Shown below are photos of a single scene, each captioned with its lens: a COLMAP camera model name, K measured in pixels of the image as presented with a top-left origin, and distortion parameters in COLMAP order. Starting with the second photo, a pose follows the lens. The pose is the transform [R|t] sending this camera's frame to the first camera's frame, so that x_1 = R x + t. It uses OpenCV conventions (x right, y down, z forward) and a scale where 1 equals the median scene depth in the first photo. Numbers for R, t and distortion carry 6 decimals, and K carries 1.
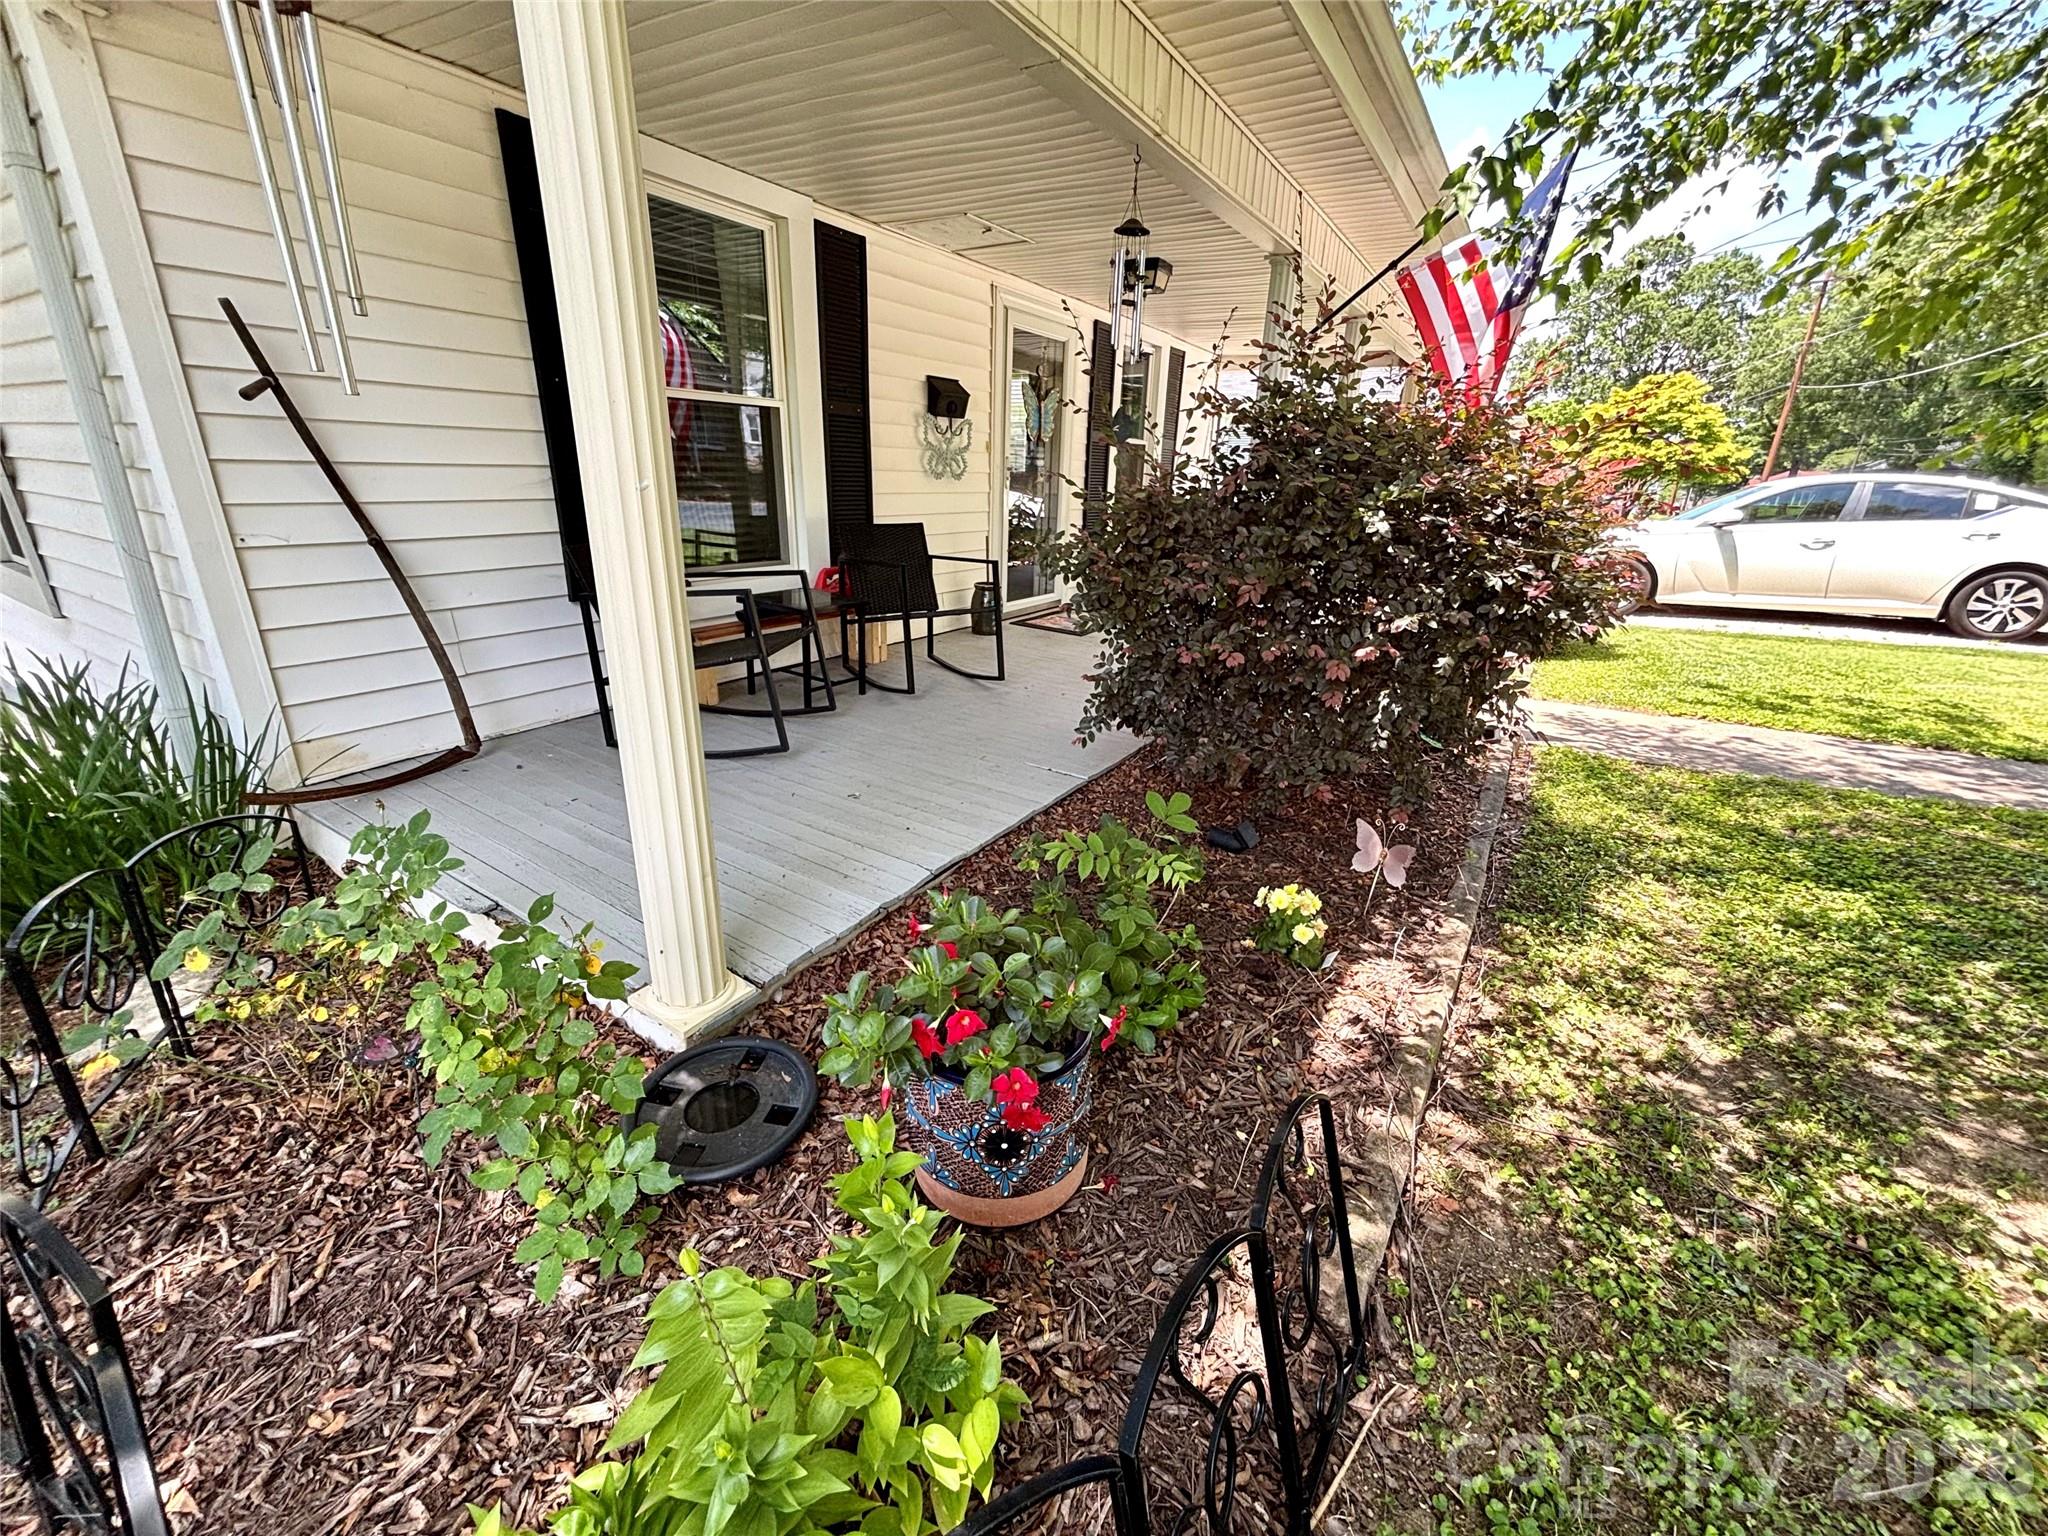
lens RADIAL K [[820.9, 0, 1025.9], [0, 820.9, 776.1], [0, 0, 1]] dist [0.002355, -0.001523]
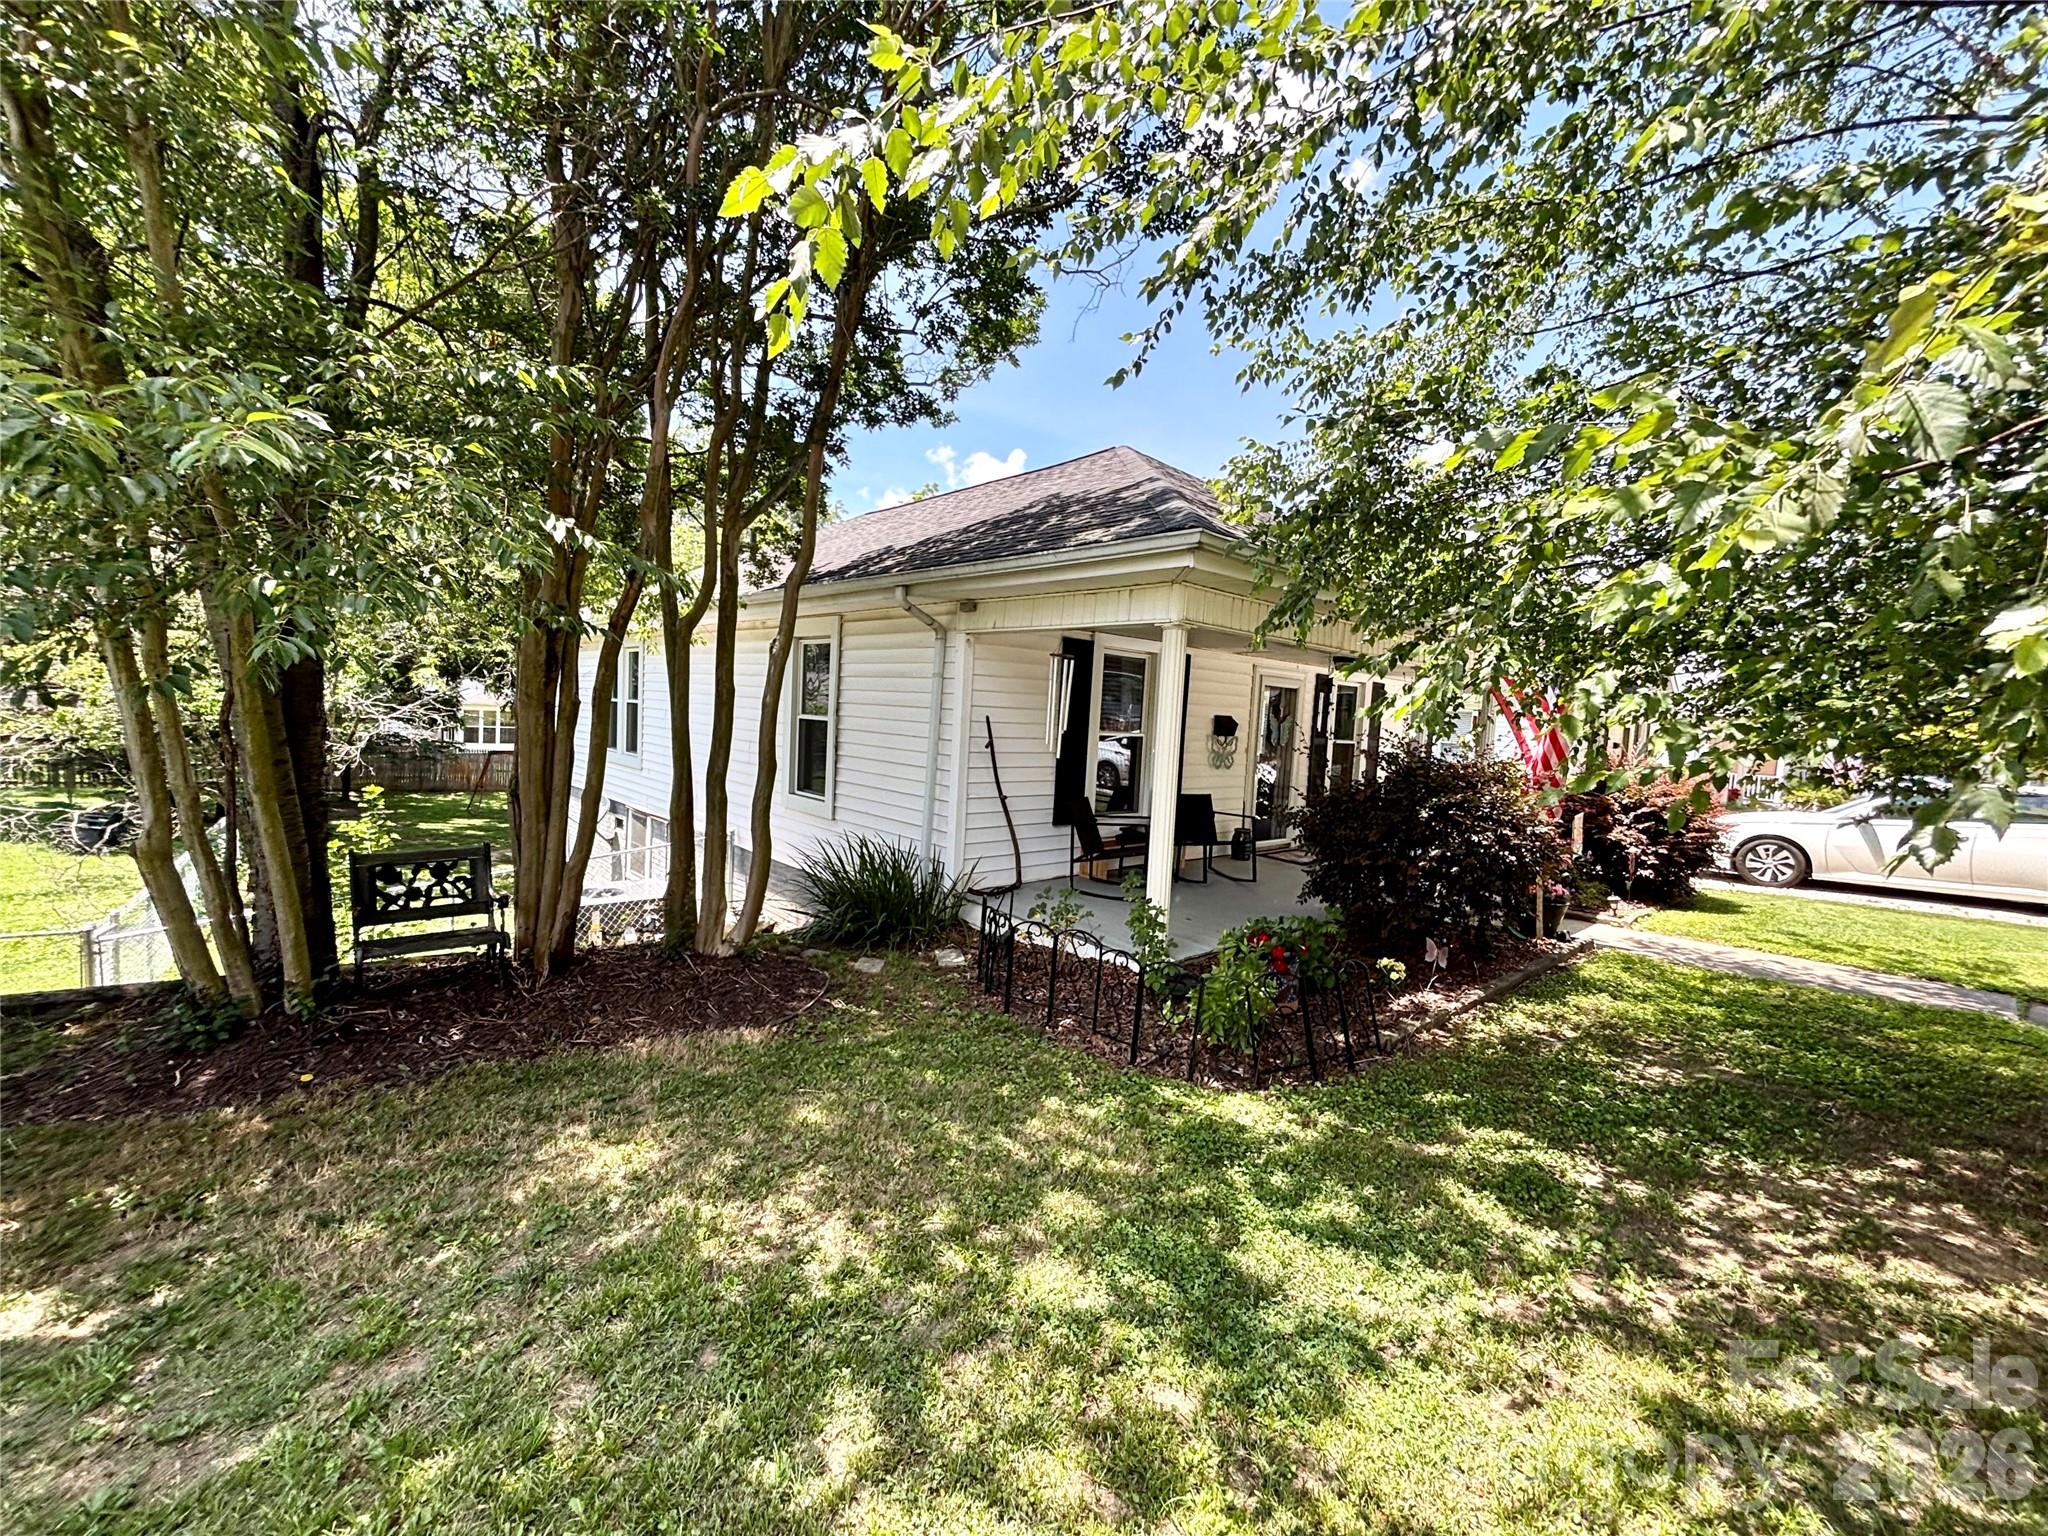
lens RADIAL K [[820.9, 0, 1008.1], [0, 820.9, 767.6], [0, 0, 1]] dist [0.002355, -0.001523]
pose [[0.957868, 0.037920, -0.284695, -0.070621], [-0.121122, 0.952121, -0.280704, 0.332082], [0.260420, 0.303361, 0.916599, -1.340009]]
